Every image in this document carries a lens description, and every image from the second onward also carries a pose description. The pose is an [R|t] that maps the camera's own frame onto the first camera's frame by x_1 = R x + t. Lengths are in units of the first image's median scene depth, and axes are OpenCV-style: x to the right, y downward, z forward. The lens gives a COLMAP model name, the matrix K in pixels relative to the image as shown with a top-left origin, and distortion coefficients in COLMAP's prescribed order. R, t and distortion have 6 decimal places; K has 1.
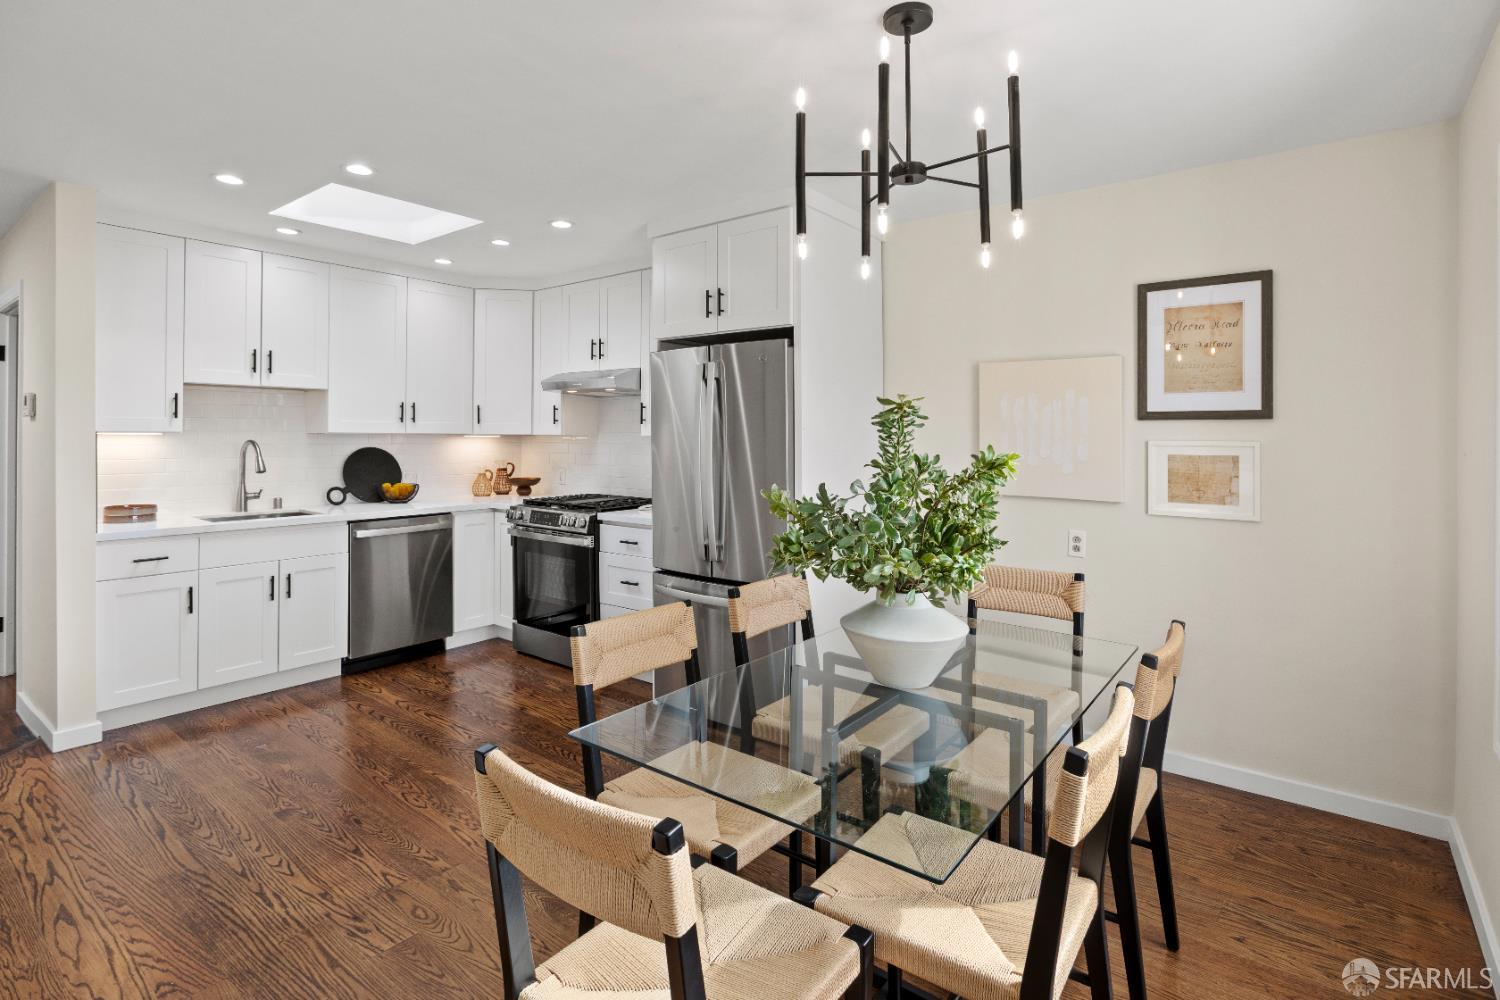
lens RADIAL K [[734.4, 0, 756.9], [0, 734.4, 435.1], [0, 0, 1]] dist [-0.002856, -0.001720]
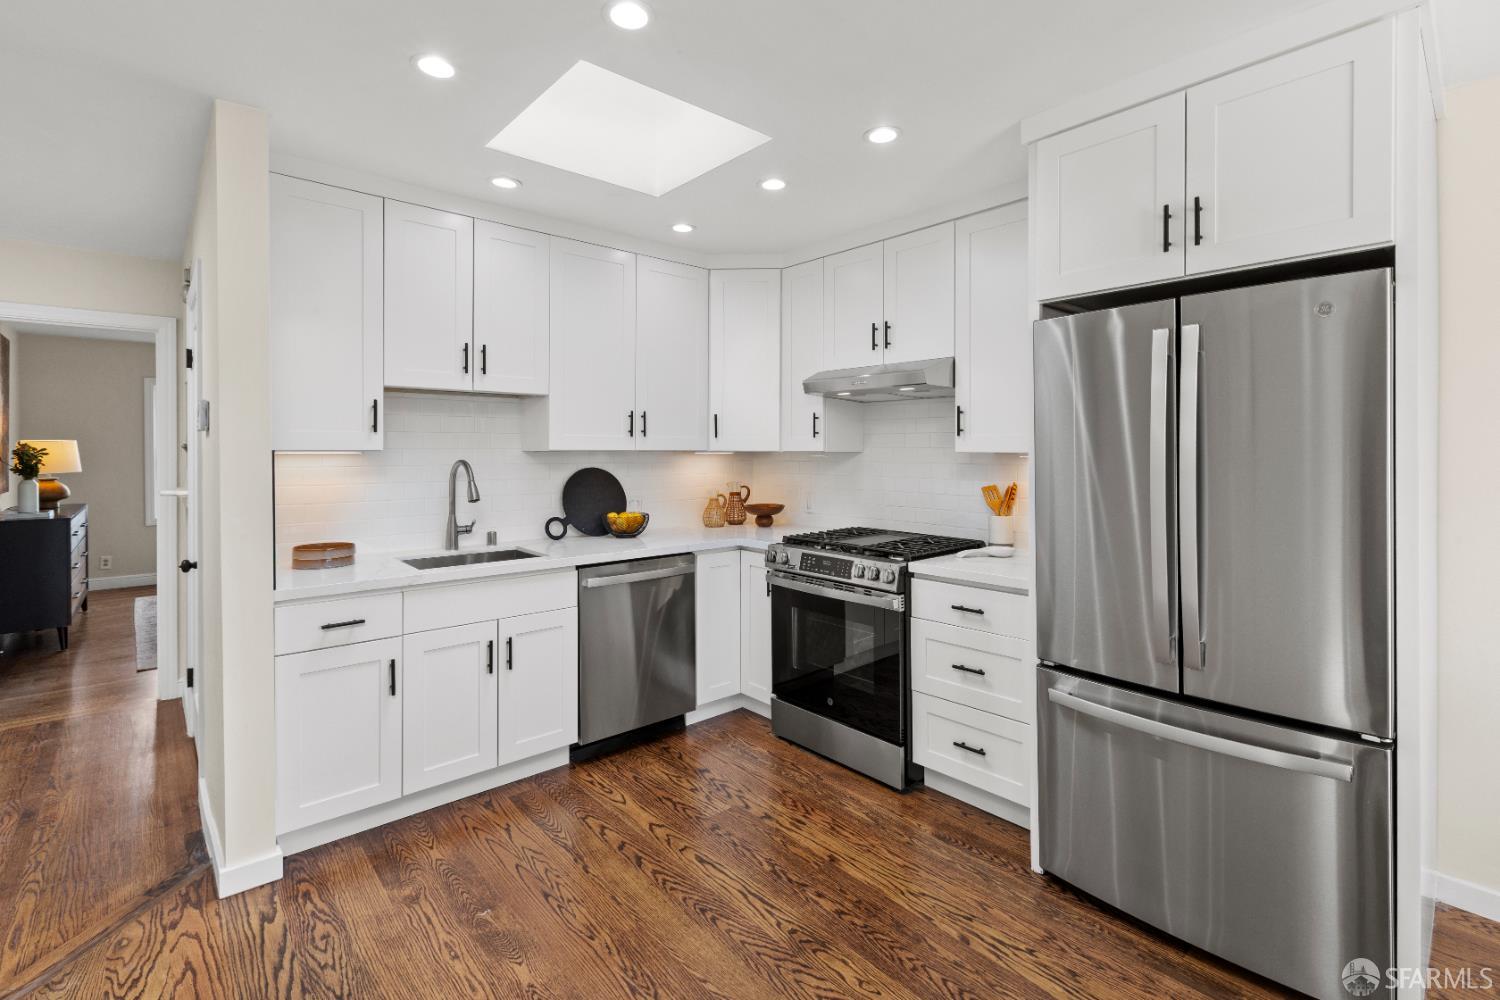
lens RADIAL K [[691.7, 0, 752.8], [0, 691.7, 452.6], [0, 0, 1]] dist [0.001268, 0.000058]
pose [[0.982240, -0.004322, -0.187577, -0.247278], [0.005046, 0.999982, 0.003382, -0.002166], [0.187559, -0.004269, 0.982244, 0.333769]]
